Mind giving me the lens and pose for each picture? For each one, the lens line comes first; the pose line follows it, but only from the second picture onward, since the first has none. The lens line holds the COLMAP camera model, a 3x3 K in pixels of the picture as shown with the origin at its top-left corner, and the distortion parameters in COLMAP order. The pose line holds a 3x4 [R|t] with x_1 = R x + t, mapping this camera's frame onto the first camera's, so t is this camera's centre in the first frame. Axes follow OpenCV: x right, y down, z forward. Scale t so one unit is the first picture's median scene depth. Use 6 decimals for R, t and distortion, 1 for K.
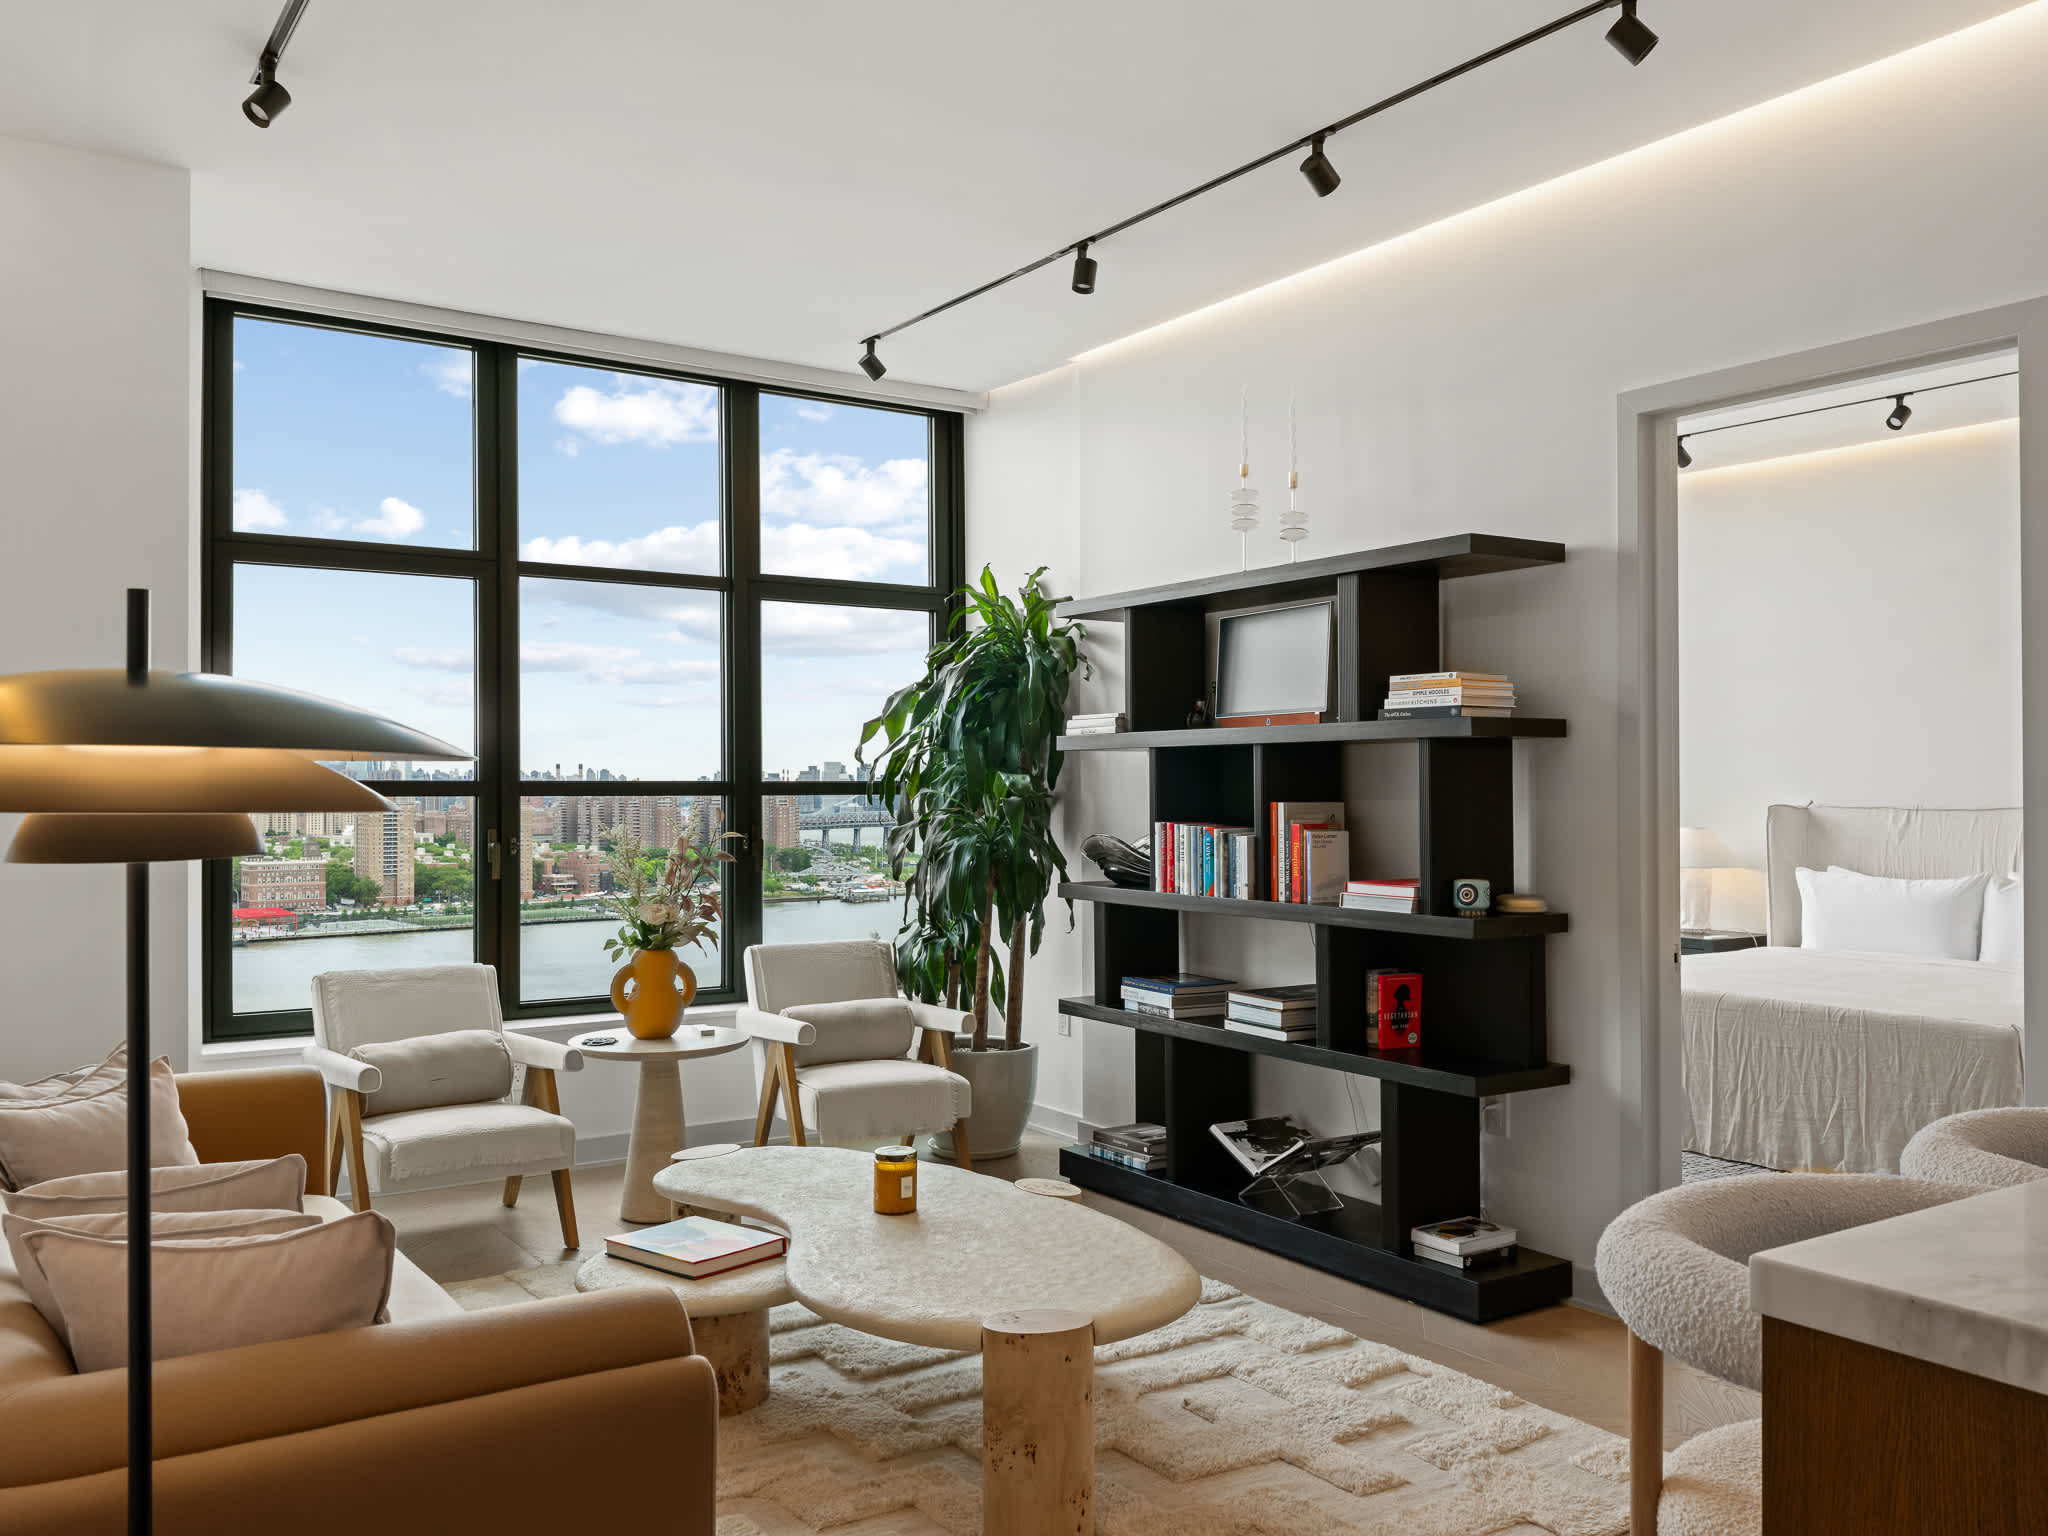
lens RADIAL K [[1657.2, 0, 1020.4], [0, 1657.2, 788.7], [0, 0, 1]] dist [0.042591, -0.070180]
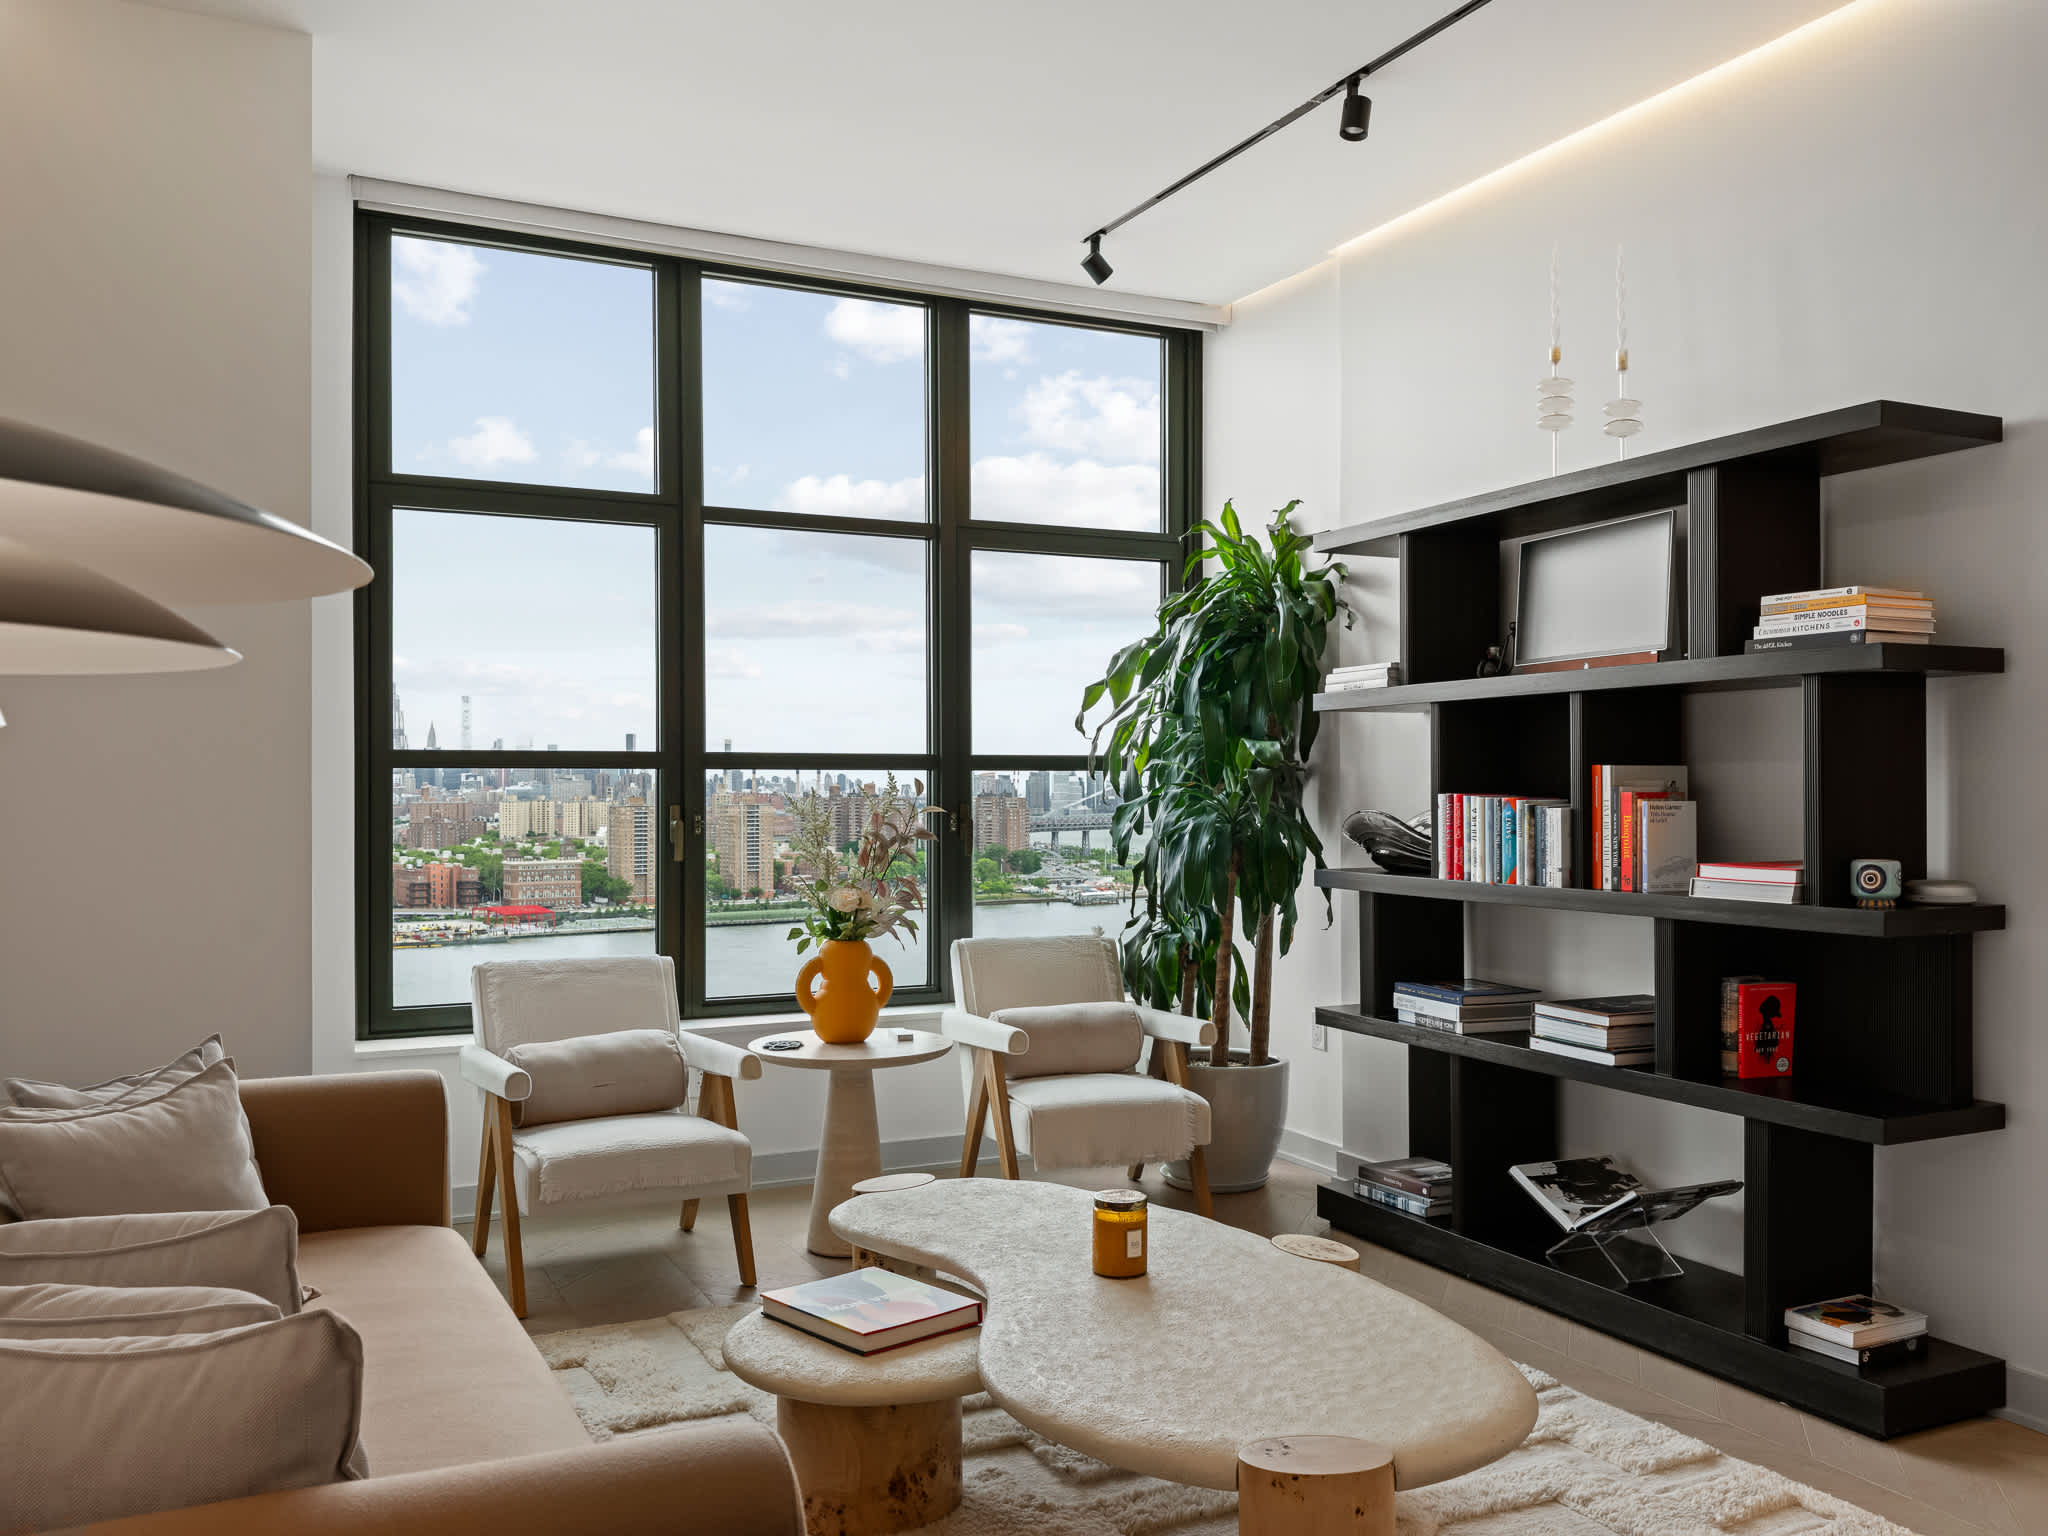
lens RADIAL K [[1657.2, 0, 1036.1], [0, 1657.2, 799.9], [0, 0, 1]] dist [0.042591, -0.070180]
pose [[0.991669, 0.000946, -0.128805, -0.010397], [-0.000397, 0.999991, 0.004291, 0.020684], [0.128808, -0.004205, 0.991661, 0.164819]]
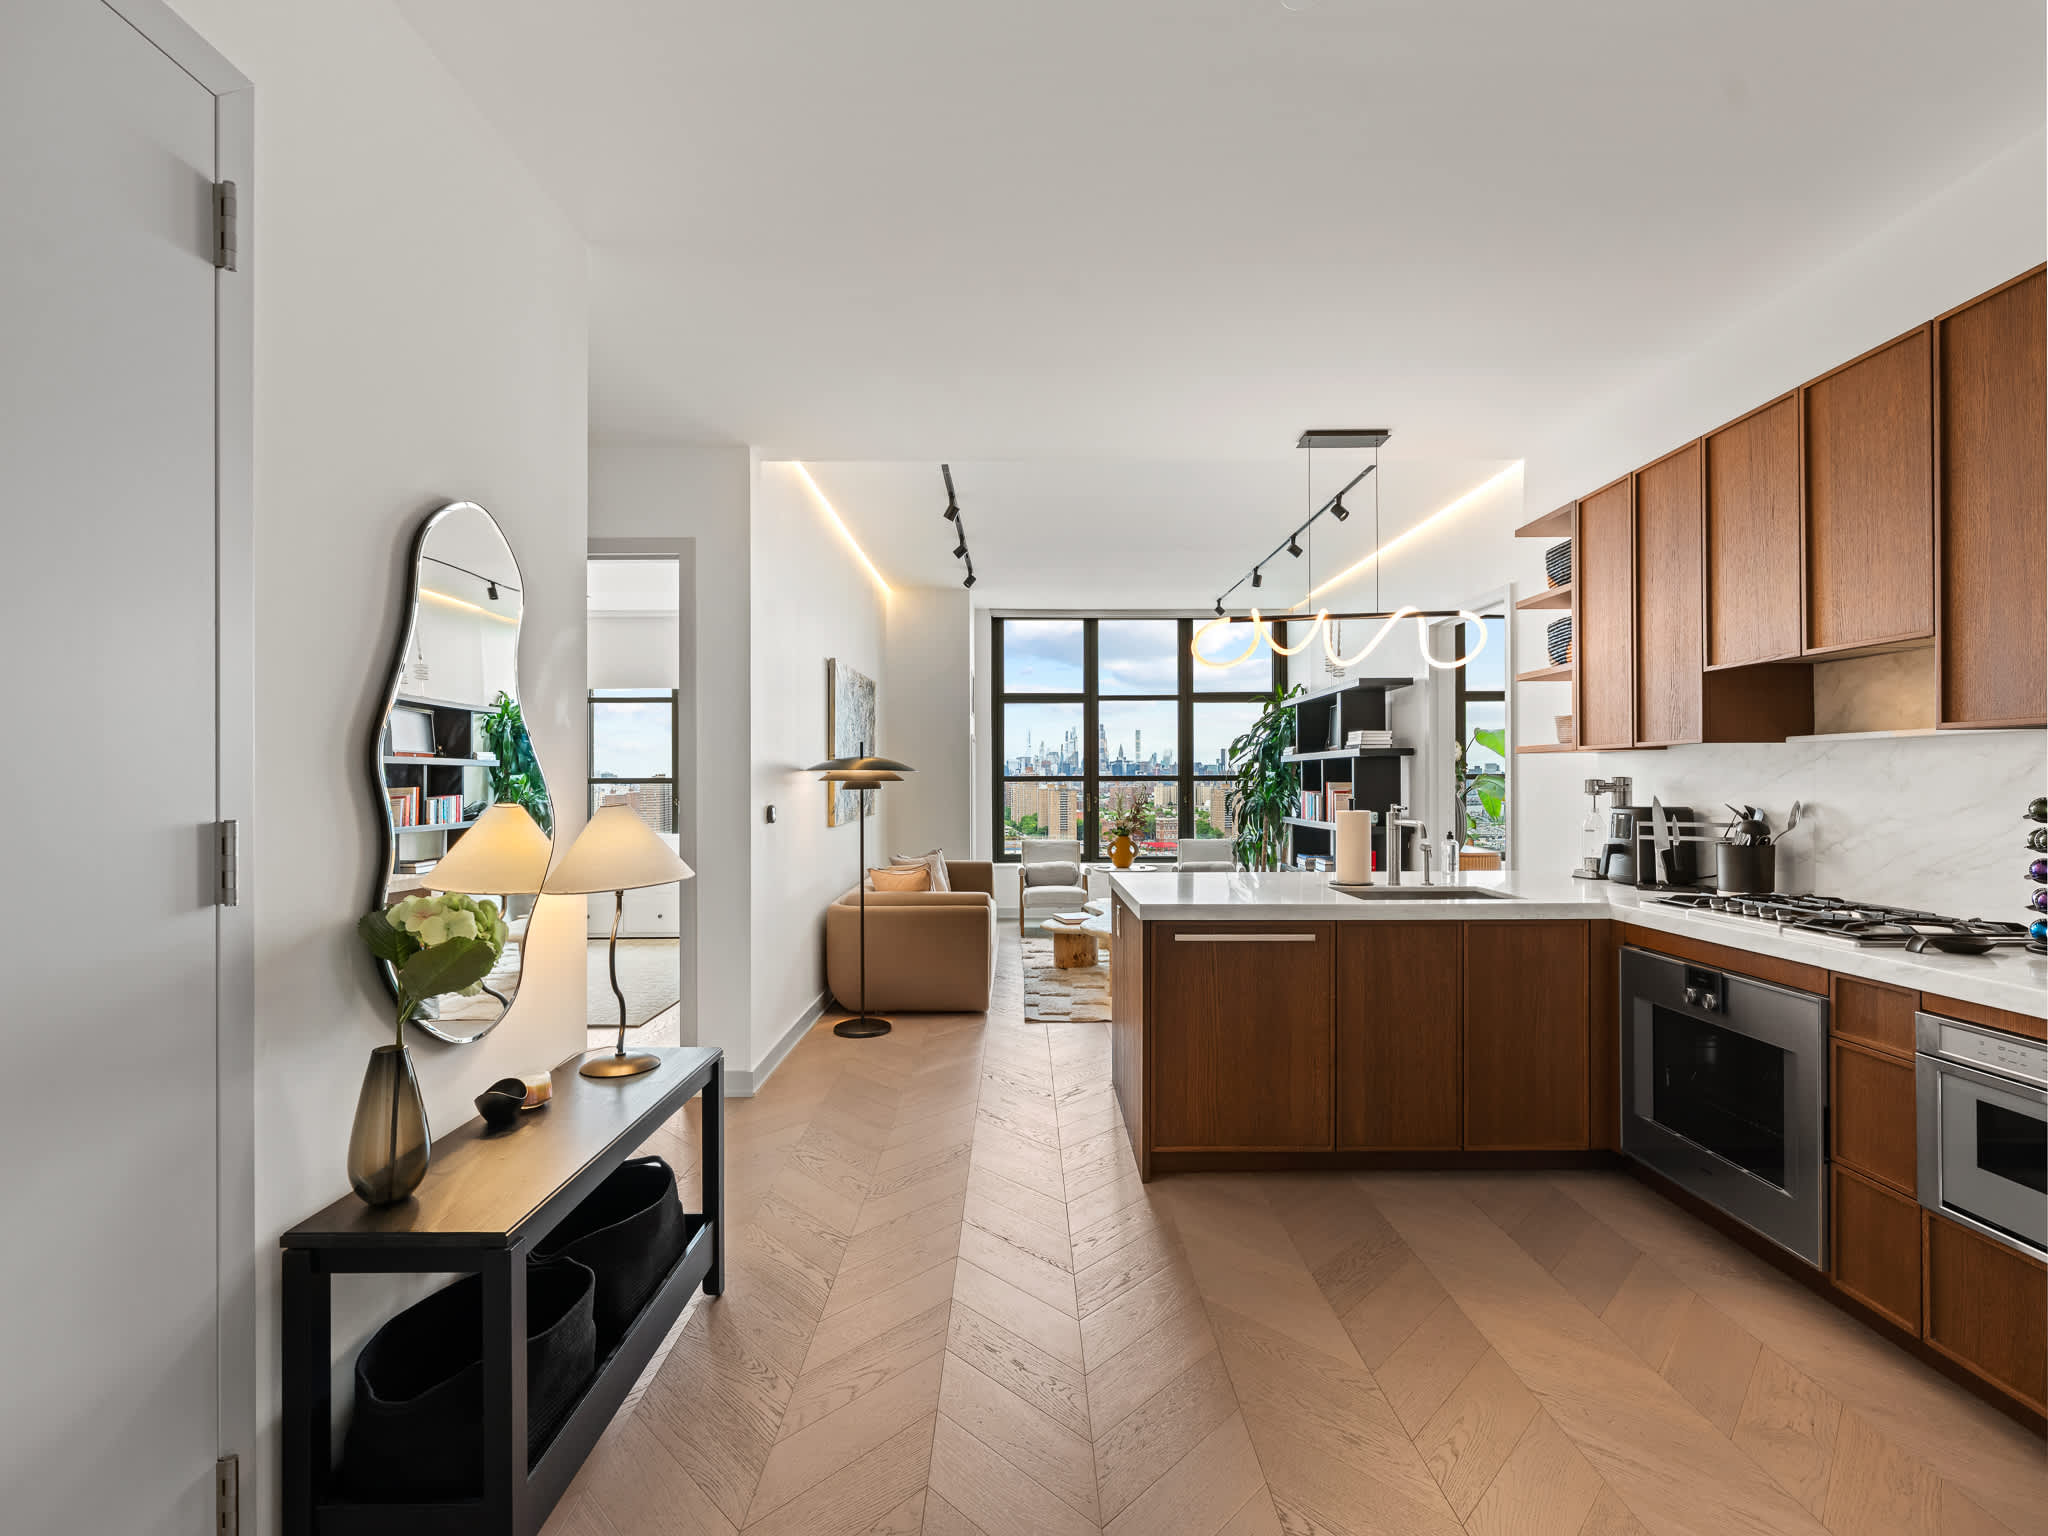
lens RADIAL K [[935.5, 0, 1036.2], [0, 935.5, 780.6], [0, 0, 1]] dist [-0.008572, 0.003047]
pose [[0.840698, -0.002563, -0.541497, 0.536329], [0.002438, 0.999997, -0.000948, 0.006119], [0.541498, -0.000523, 0.840702, -0.421476]]
